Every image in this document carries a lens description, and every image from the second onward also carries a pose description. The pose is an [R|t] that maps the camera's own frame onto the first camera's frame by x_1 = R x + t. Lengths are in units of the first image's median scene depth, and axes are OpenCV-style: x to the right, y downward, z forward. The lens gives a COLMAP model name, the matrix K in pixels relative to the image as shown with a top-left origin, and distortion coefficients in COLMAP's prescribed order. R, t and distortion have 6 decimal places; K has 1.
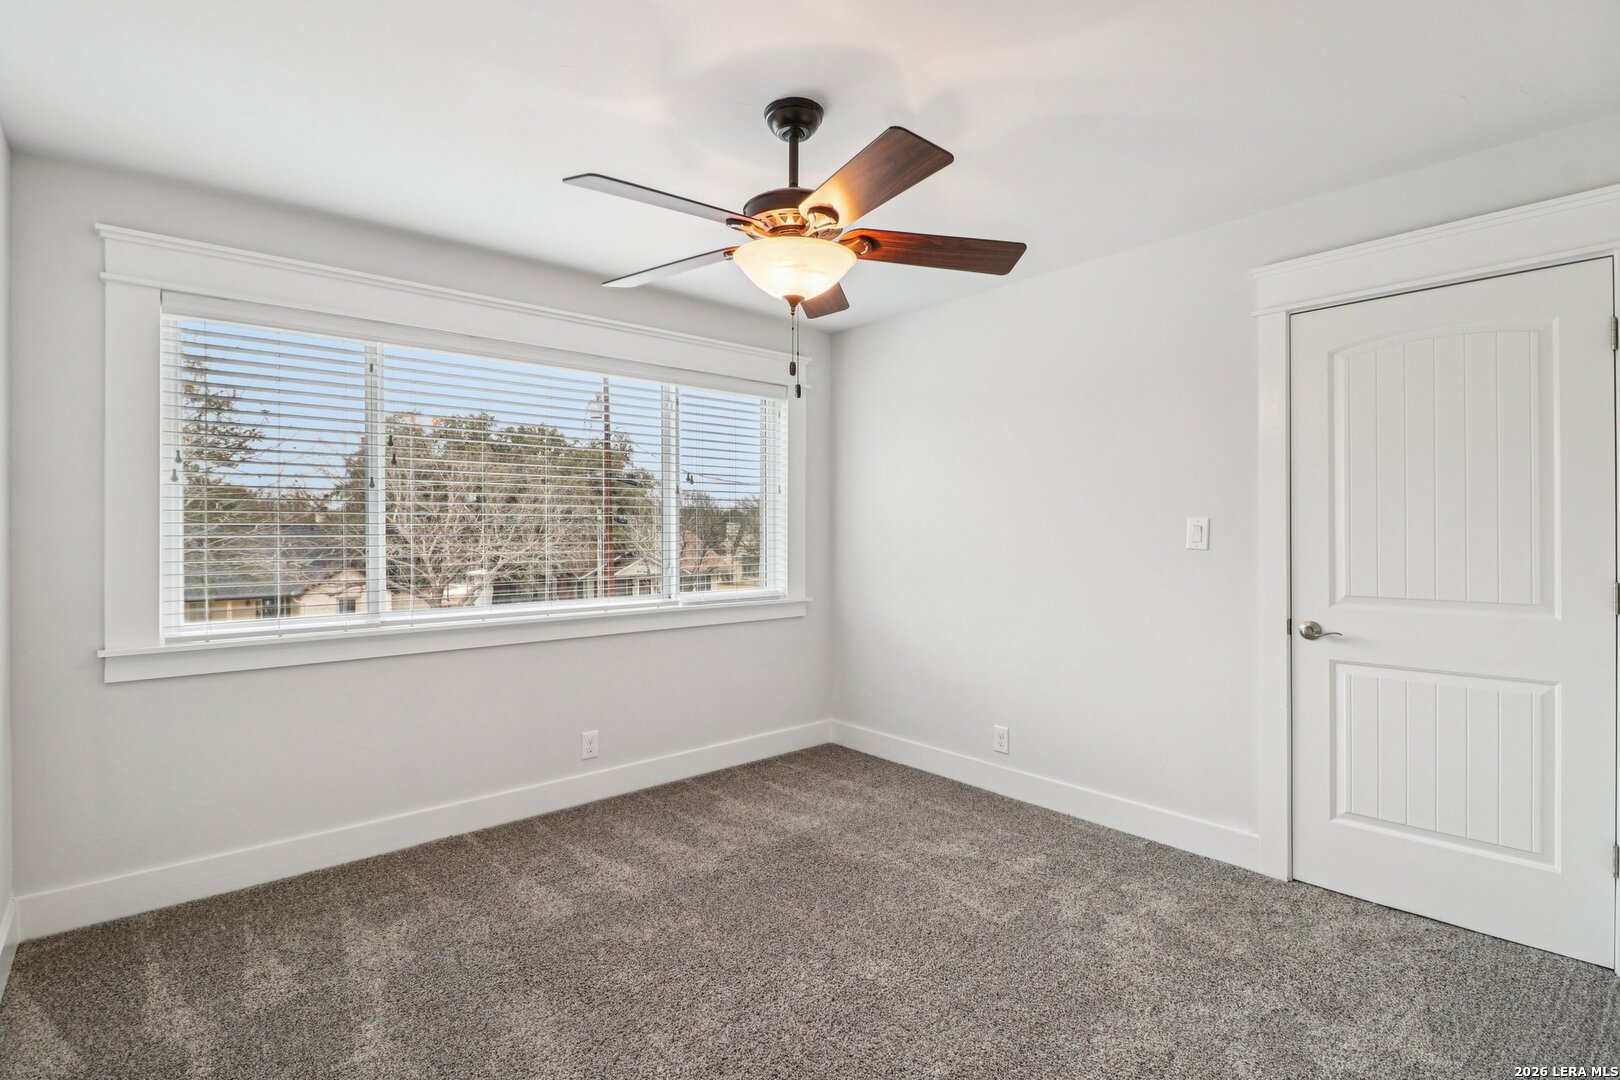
lens RADIAL K [[774.1, 0, 805.1], [0, 774.1, 536.6], [0, 0, 1]] dist [0.000782, -0.016729]
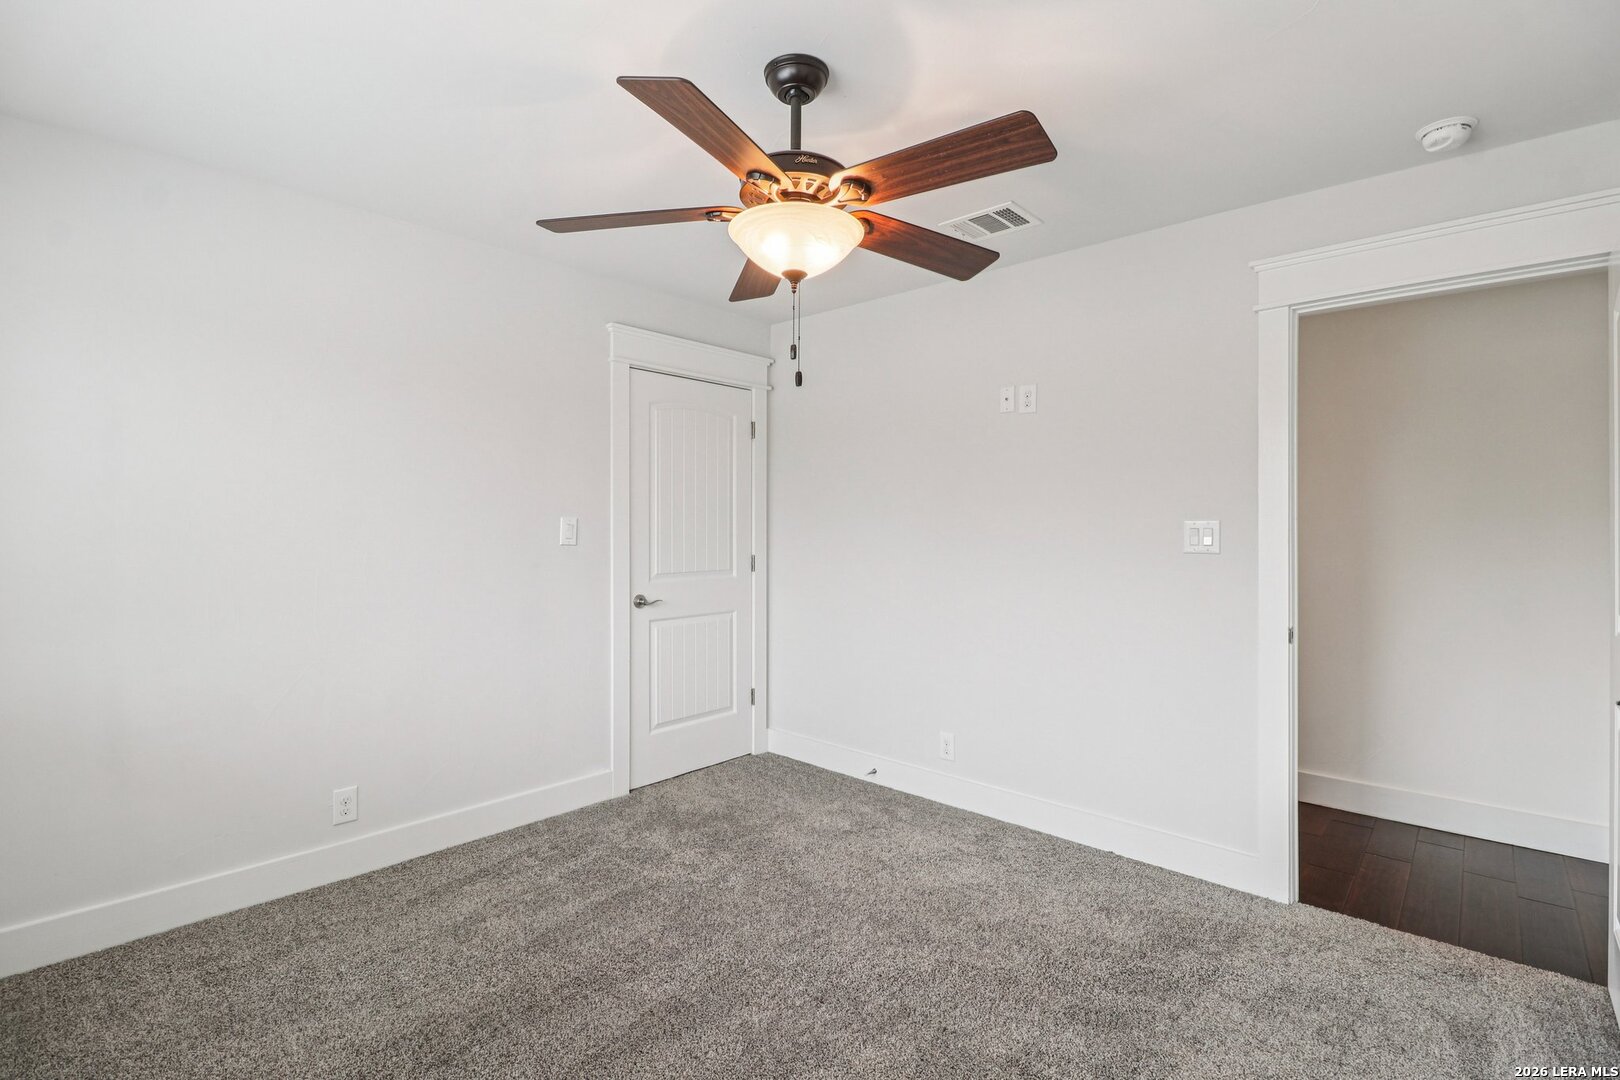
lens RADIAL K [[751.3, 0, 796.6], [0, 751.3, 520.8], [0, 0, 1]] dist [-0.000827, -0.015177]
pose [[-0.118890, 0.009176, 0.992865, -0.767755], [0.001360, 0.999958, -0.009079, -0.010085], [-0.992906, 0.000270, -0.118898, 0.957505]]
